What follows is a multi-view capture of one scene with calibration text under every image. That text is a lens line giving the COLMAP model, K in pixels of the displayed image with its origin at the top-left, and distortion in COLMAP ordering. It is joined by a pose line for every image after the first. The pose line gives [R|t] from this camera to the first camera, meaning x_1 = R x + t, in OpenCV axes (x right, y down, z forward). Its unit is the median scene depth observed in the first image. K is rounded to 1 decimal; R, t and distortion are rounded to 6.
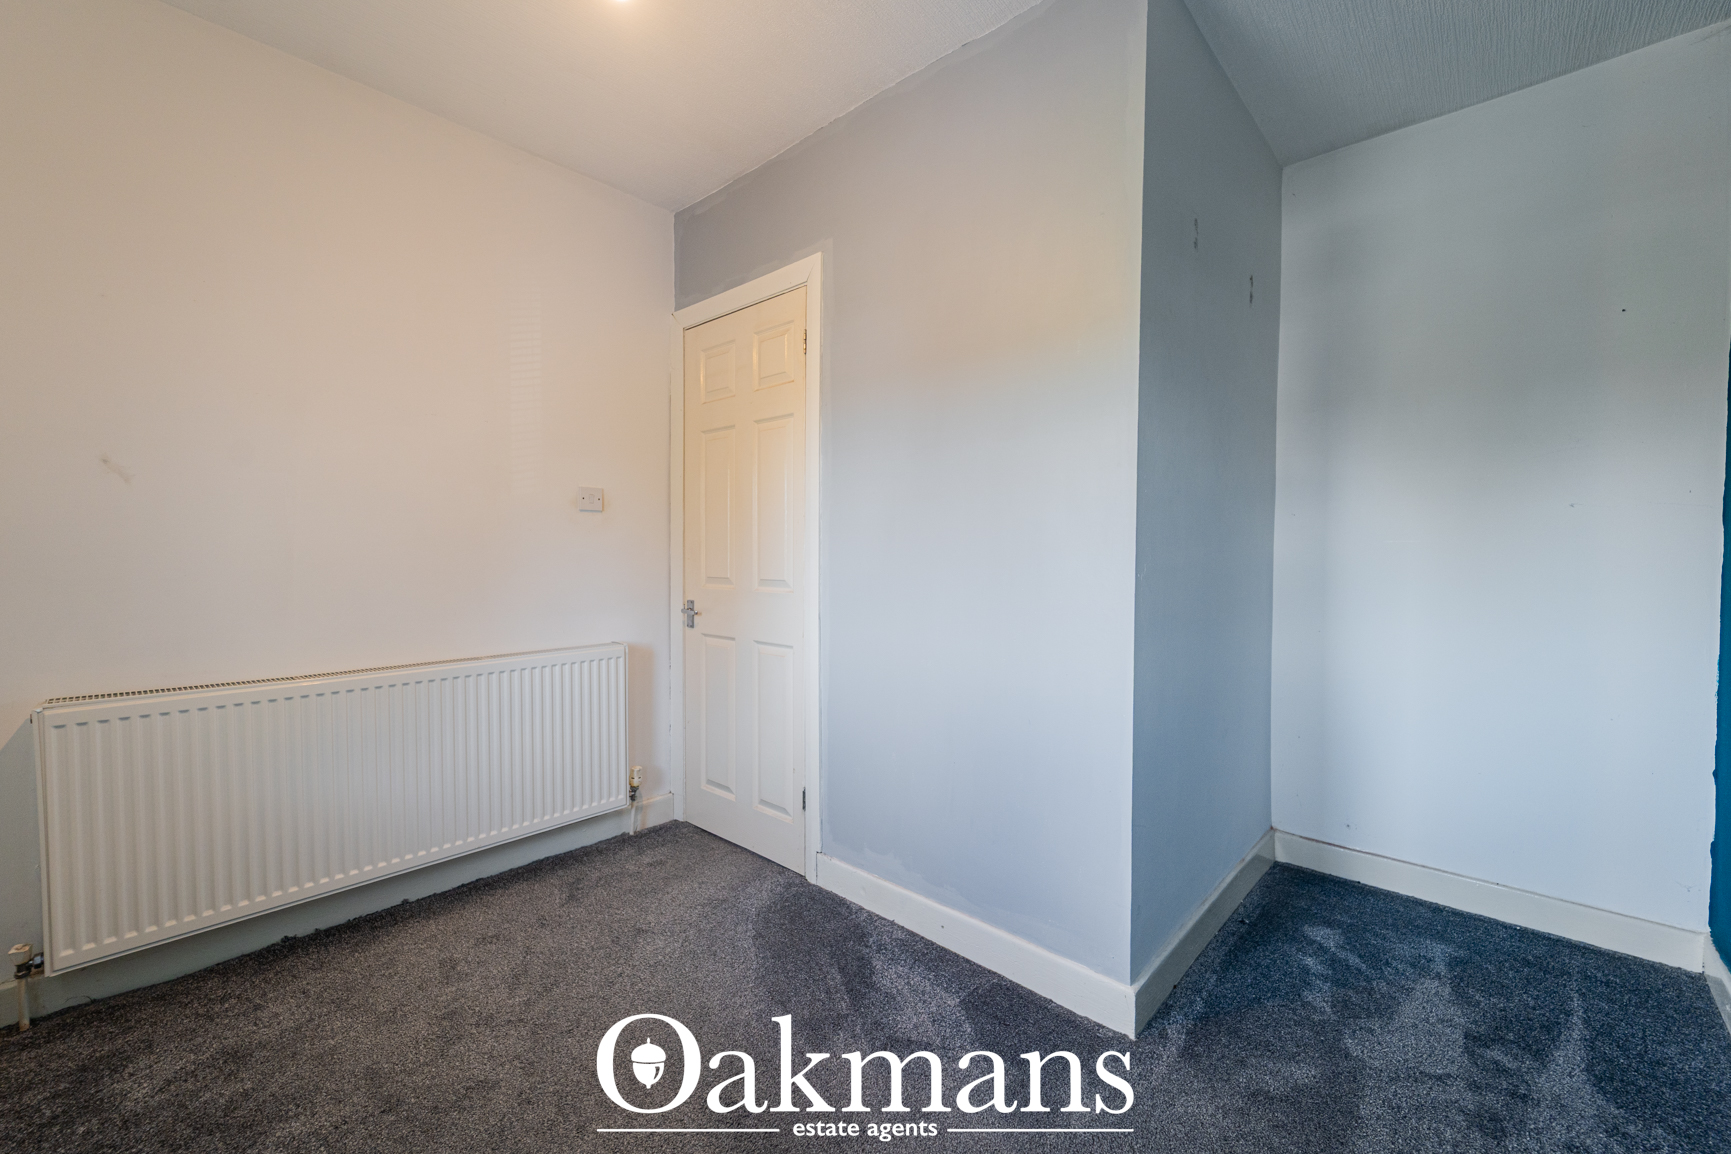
lens RADIAL K [[697.0, 0, 863.5], [0, 697.0, 569.2], [0, 0, 1]] dist [0.003524, -0.002592]
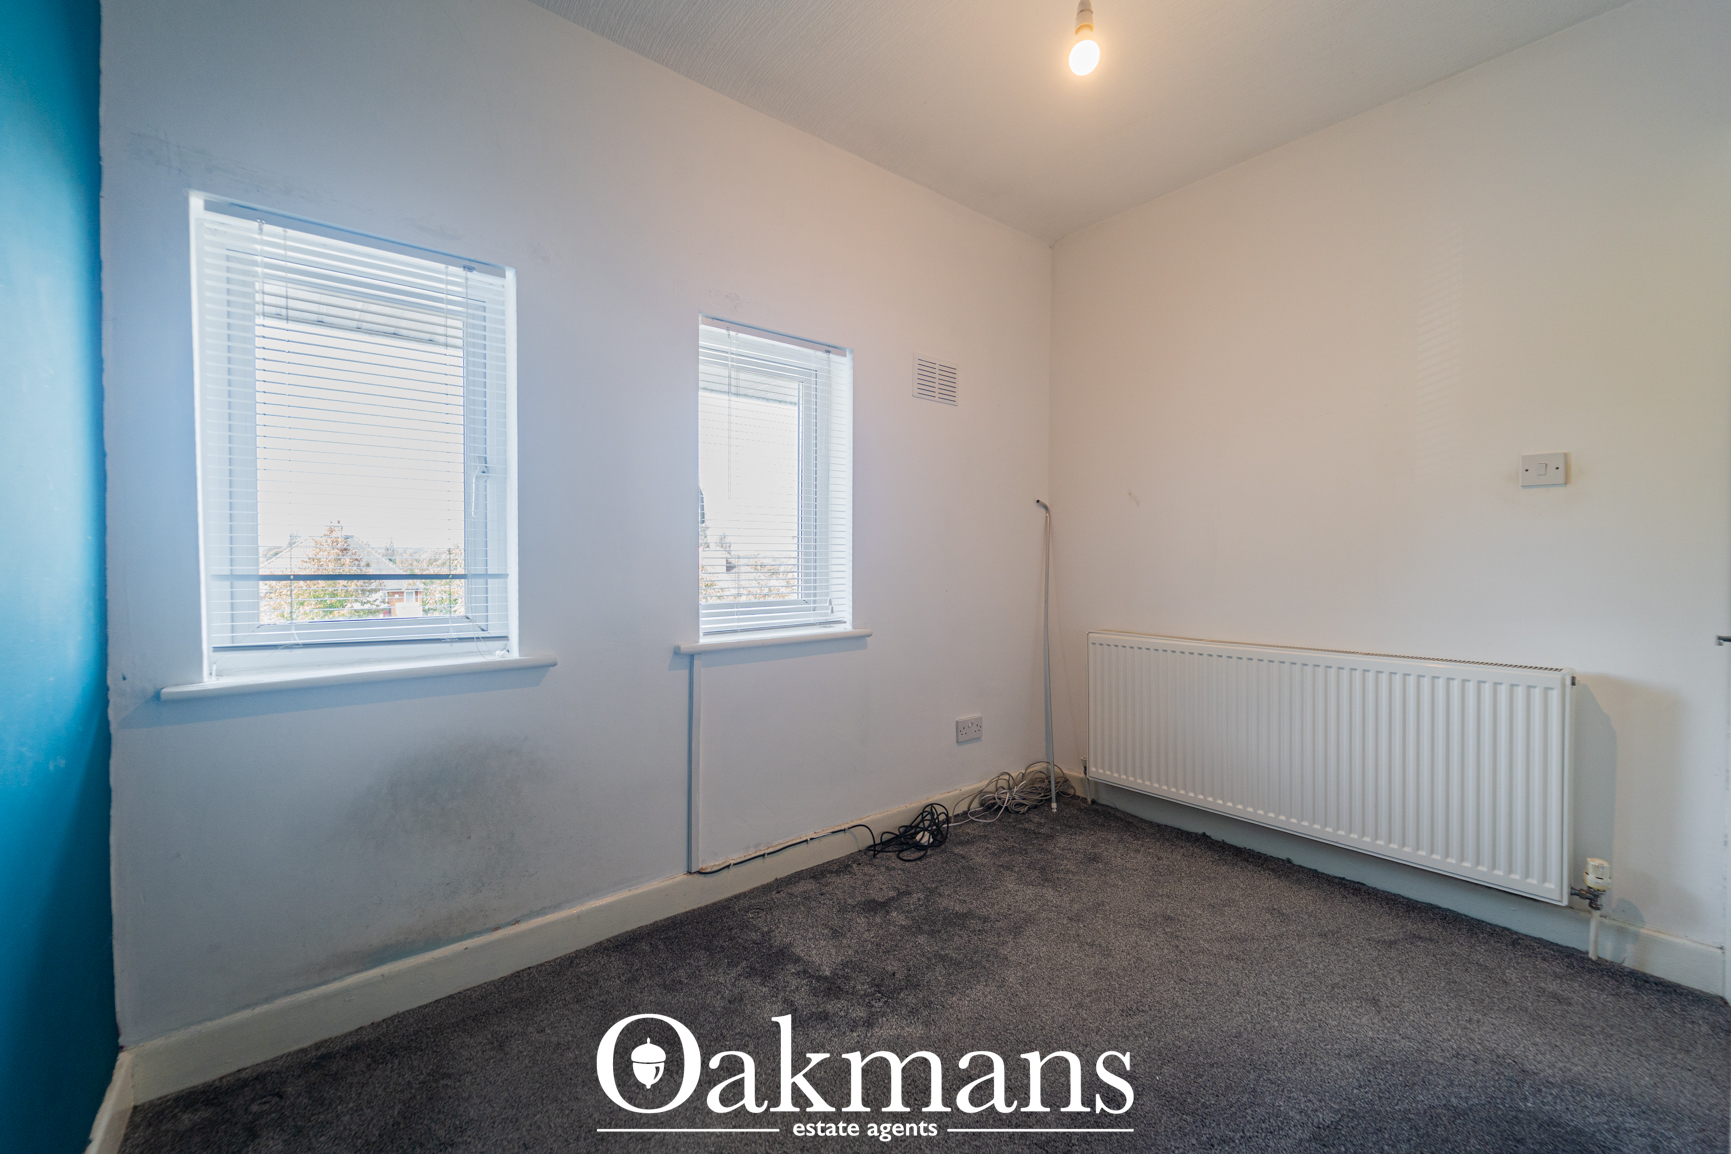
lens RADIAL K [[697.0, 0, 863.5], [0, 697.0, 569.2], [0, 0, 1]] dist [0.003524, -0.002592]
pose [[-0.145442, 0.014066, -0.989267, 0.519811], [-0.021422, 0.999620, 0.017363, 0.008585], [0.989135, 0.023717, -0.145085, 0.468706]]
